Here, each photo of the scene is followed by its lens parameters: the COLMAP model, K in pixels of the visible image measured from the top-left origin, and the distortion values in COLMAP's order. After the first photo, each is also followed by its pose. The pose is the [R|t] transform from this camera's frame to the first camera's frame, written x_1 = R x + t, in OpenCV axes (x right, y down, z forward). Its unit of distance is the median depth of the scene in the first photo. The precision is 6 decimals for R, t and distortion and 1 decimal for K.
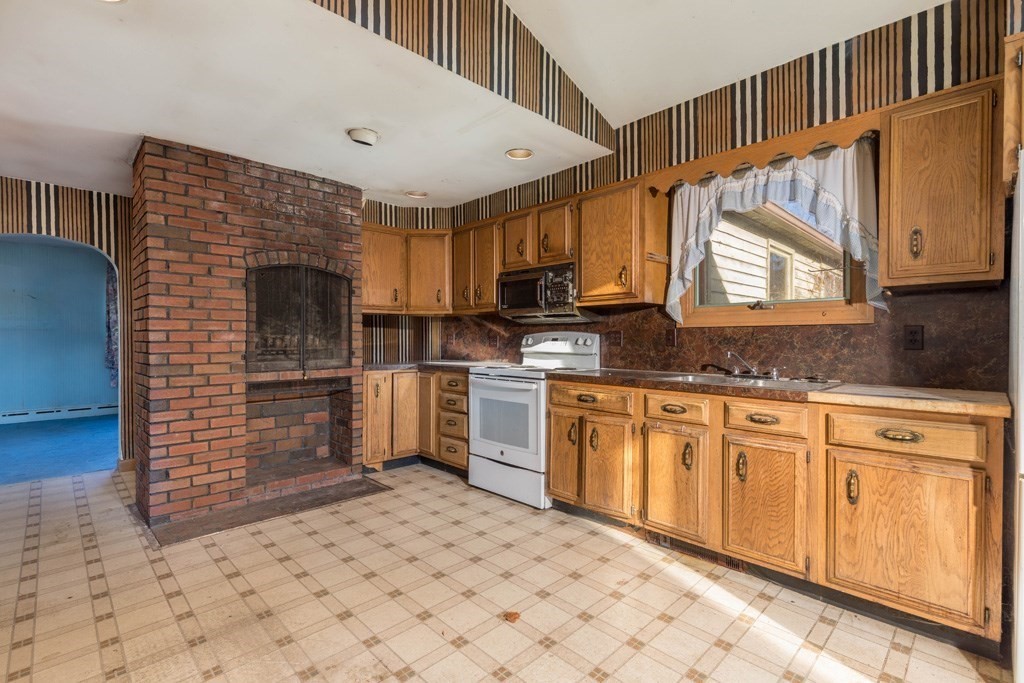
lens RADIAL K [[466.7, 0, 492.6], [0, 466.7, 343.5], [0, 0, 1]] dist [0.004265, 0.000152]
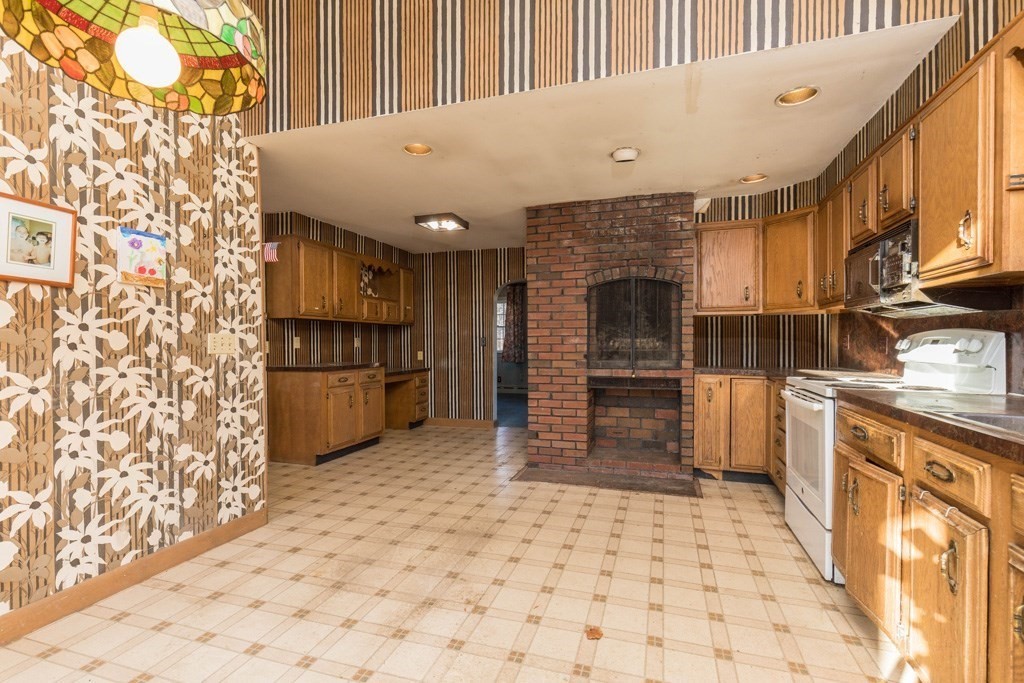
lens RADIAL K [[447.0, 0, 527.2], [0, 447.0, 345.3], [0, 0, 1]] dist [0.010982, -0.000160]
pose [[0.503746, 0.004697, -0.863839, 0.434911], [-0.006397, 0.999978, 0.001708, -0.001430], [0.863828, 0.004665, 0.503765, 0.240694]]
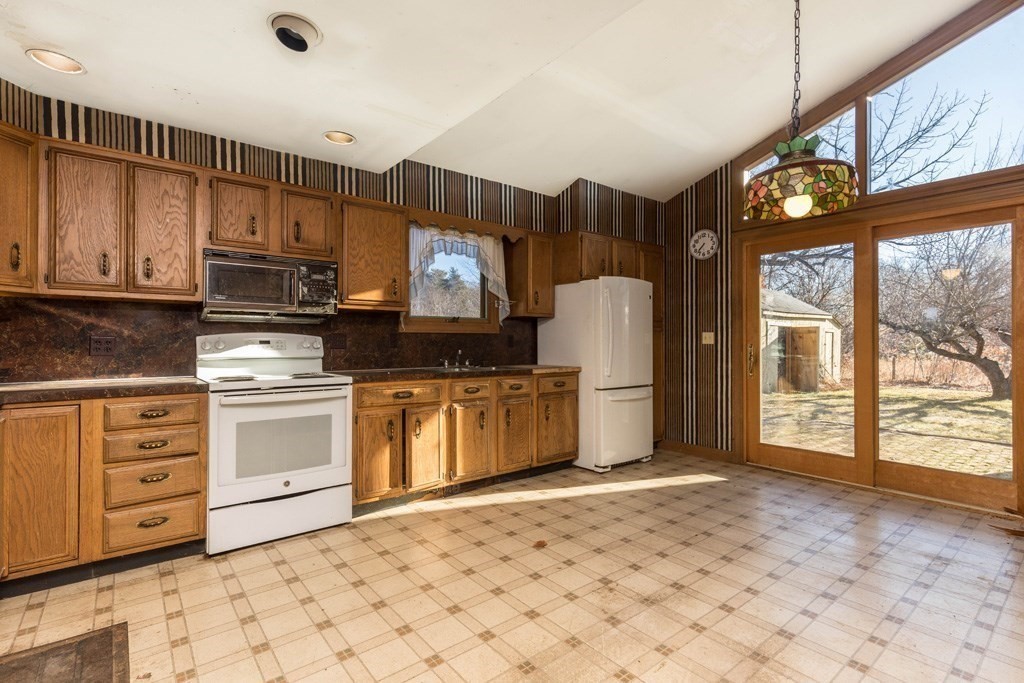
lens RADIAL K [[483.8, 0, 512.0], [0, 483.8, 341.5], [0, 0, 1]] dist [0.003133, 0.000097]
pose [[0.079435, 0.001881, 0.996838, -0.791620], [0.009513, 0.999951, -0.002645, -0.003762], [-0.996795, 0.009693, 0.079414, 0.553407]]
